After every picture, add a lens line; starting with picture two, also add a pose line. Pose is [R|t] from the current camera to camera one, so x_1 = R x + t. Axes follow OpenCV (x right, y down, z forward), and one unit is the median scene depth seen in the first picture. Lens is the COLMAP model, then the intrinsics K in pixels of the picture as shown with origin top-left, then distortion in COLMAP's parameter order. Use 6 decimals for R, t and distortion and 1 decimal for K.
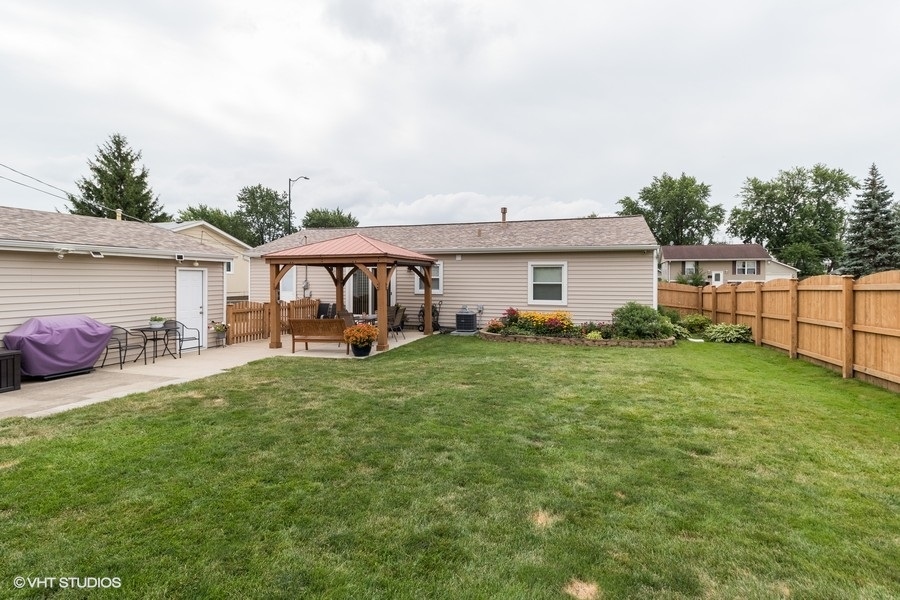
lens RADIAL K [[450.6, 0, 449.4], [0, 450.6, 277.2], [0, 0, 1]] dist [-0.000264, -0.000809]
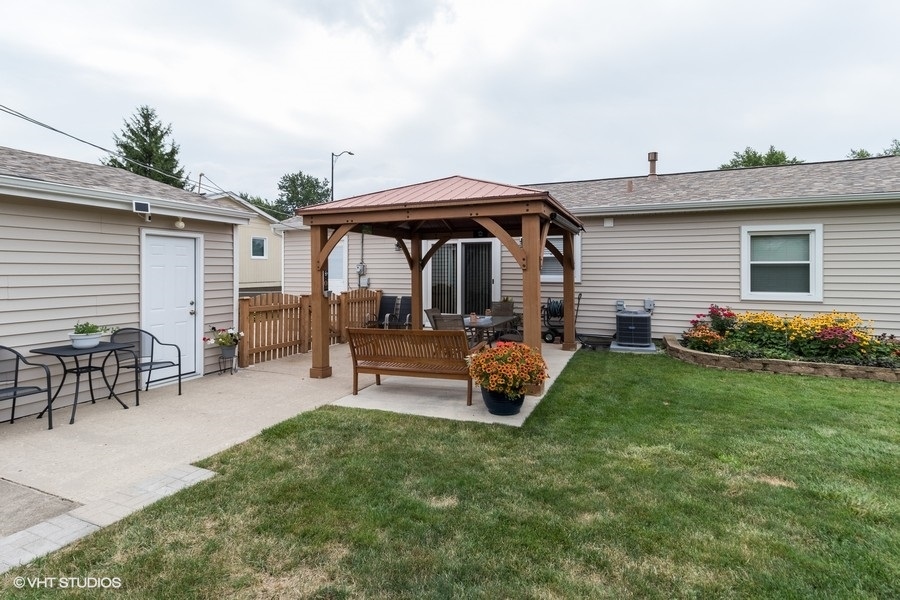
lens RADIAL K [[451.6, 0, 446.4], [0, 451.6, 268.5], [0, 0, 1]] dist [0.001345, 0.000051]
pose [[0.996150, -0.001981, -0.087644, -0.147931], [0.001832, 0.999997, -0.001775, 0.019923], [0.087648, 0.001607, 0.996150, 0.371364]]
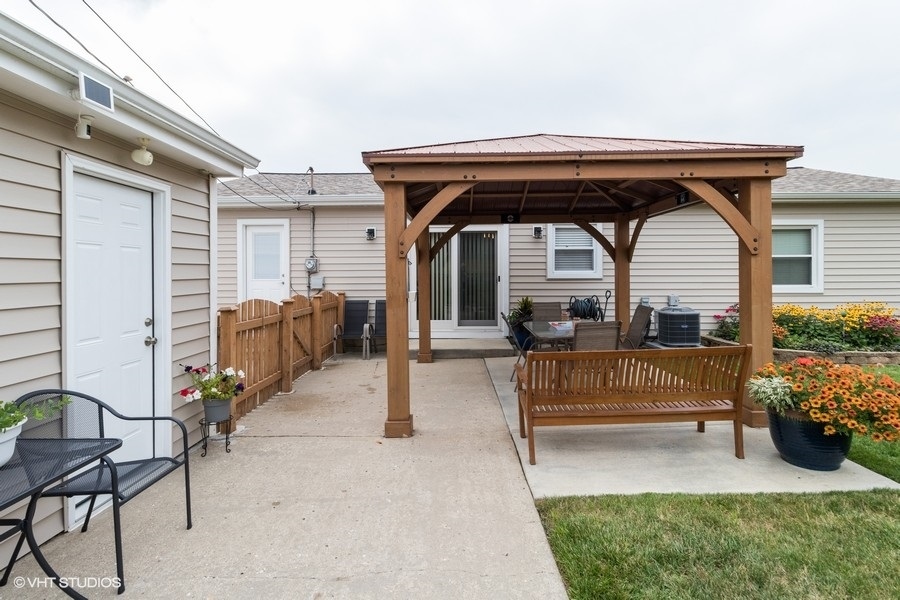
lens RADIAL K [[447.4, 0, 451.4], [0, 447.4, 271.4], [0, 0, 1]] dist [-0.001119, -0.000389]
pose [[0.955741, -0.006138, 0.294145, -0.361694], [0.006518, 0.999979, -0.000314, 0.029040], [-0.294137, 0.002217, 0.955761, 0.541726]]
